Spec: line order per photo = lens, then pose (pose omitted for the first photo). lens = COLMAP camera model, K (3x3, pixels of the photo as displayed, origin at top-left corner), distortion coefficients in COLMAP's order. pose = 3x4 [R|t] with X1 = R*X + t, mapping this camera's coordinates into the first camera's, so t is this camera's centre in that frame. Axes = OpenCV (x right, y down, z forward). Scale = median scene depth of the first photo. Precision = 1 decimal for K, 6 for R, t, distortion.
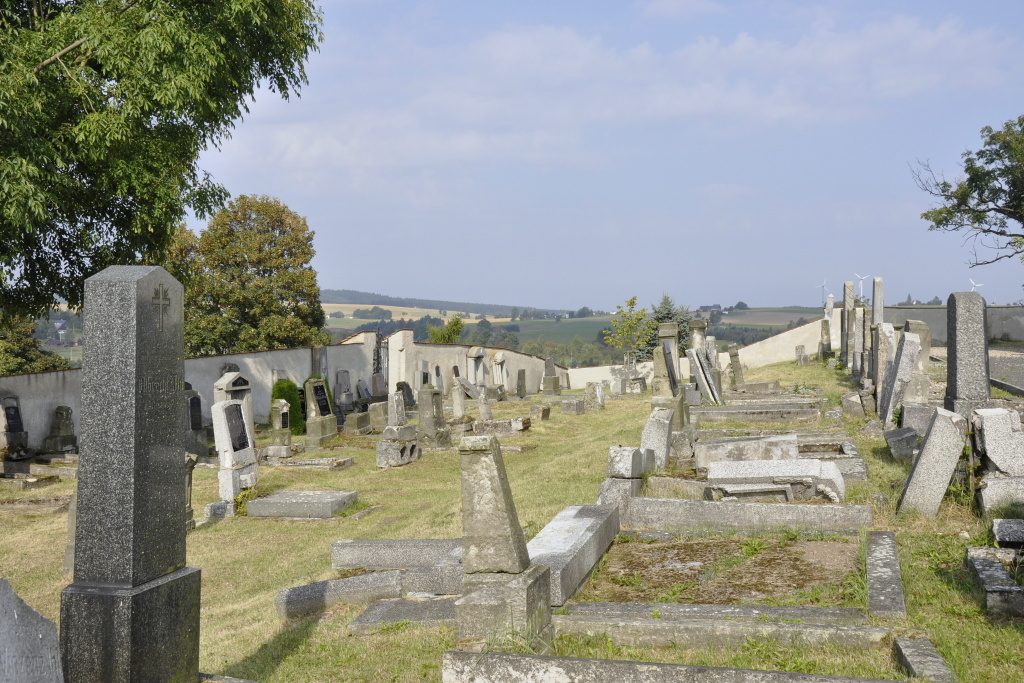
lens RADIAL K [[1348.7, 0, 511.7], [0, 1348.7, 340.6], [0, 0, 1]] dist [-0.003612, 0.000000]
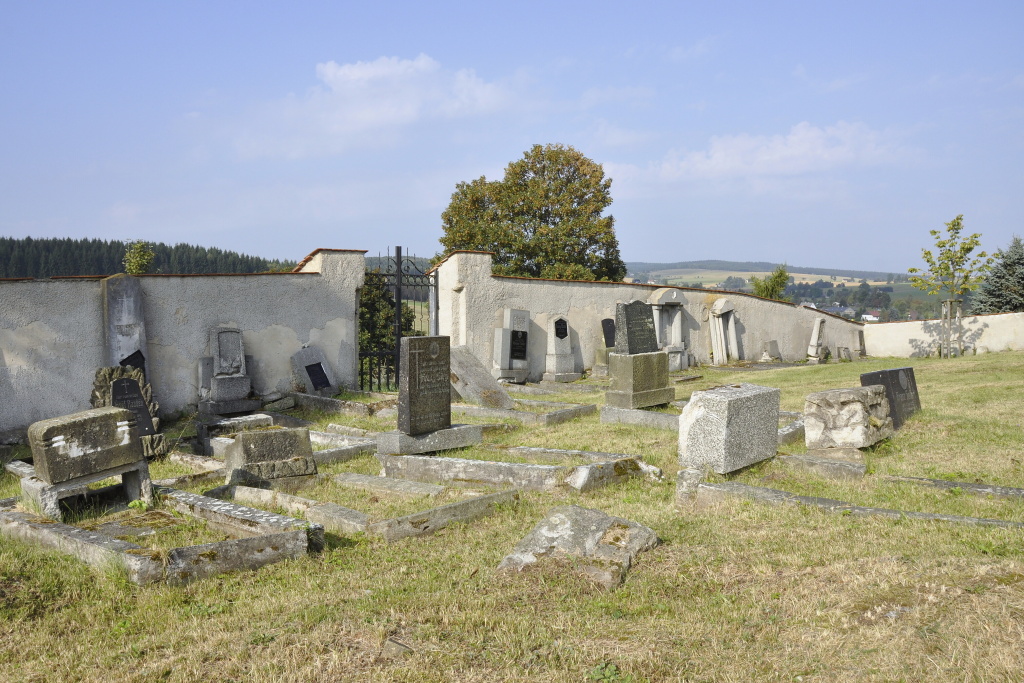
lens RADIAL K [[948.8, 0, 514.0], [0, 948.8, 341.8], [0, 0, 1]] dist [-0.004266, 0.000355]
pose [[0.930282, 0.017820, -0.366411, 0.040718], [-0.001177, 0.998959, 0.045594, 0.005497], [0.366843, -0.041984, 0.929335, 0.335428]]
